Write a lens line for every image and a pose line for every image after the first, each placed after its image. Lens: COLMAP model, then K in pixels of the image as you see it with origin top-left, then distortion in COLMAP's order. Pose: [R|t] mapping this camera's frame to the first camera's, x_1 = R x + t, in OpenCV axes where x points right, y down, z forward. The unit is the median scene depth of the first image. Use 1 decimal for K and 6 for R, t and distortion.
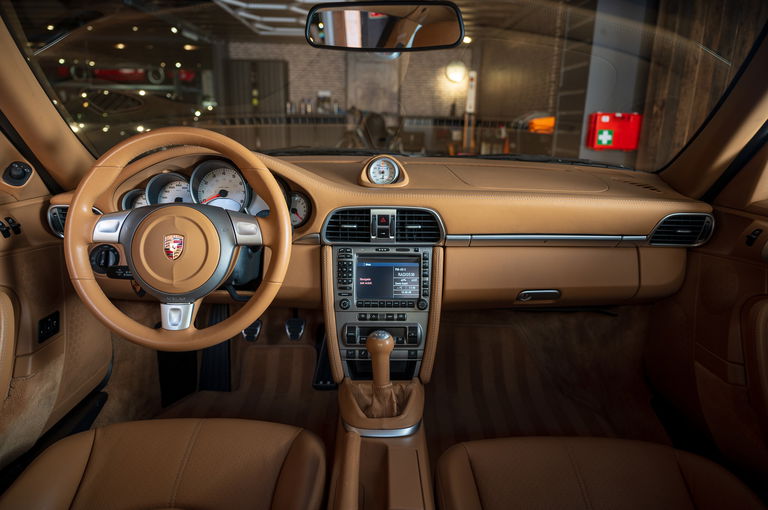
lens RADIAL K [[526.7, 0, 382.7], [0, 526.7, 257.2], [0, 0, 1]] dist [-0.000049, 0.000394]
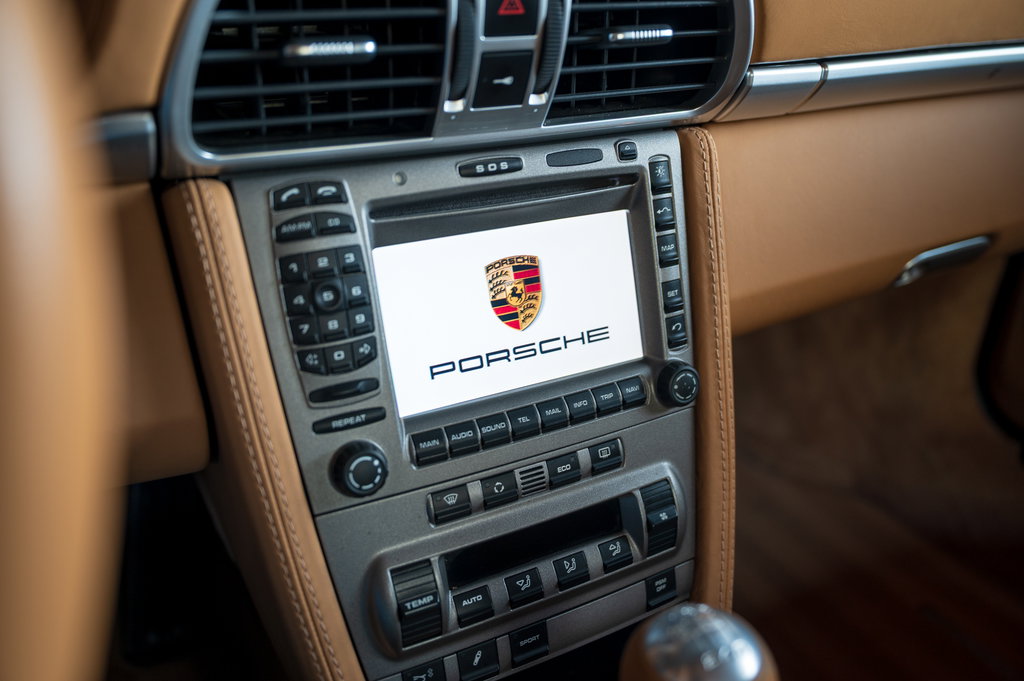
lens RADIAL K [[844.2, 0, 508.8], [0, 844.2, 337.0], [0, 0, 1]] dist [-0.015396, -0.003981]
pose [[0.888236, -0.198517, 0.414280, -0.142667], [0.121158, 0.971113, 0.205575, -0.016767], [-0.443122, -0.132406, 0.886629, 0.700782]]
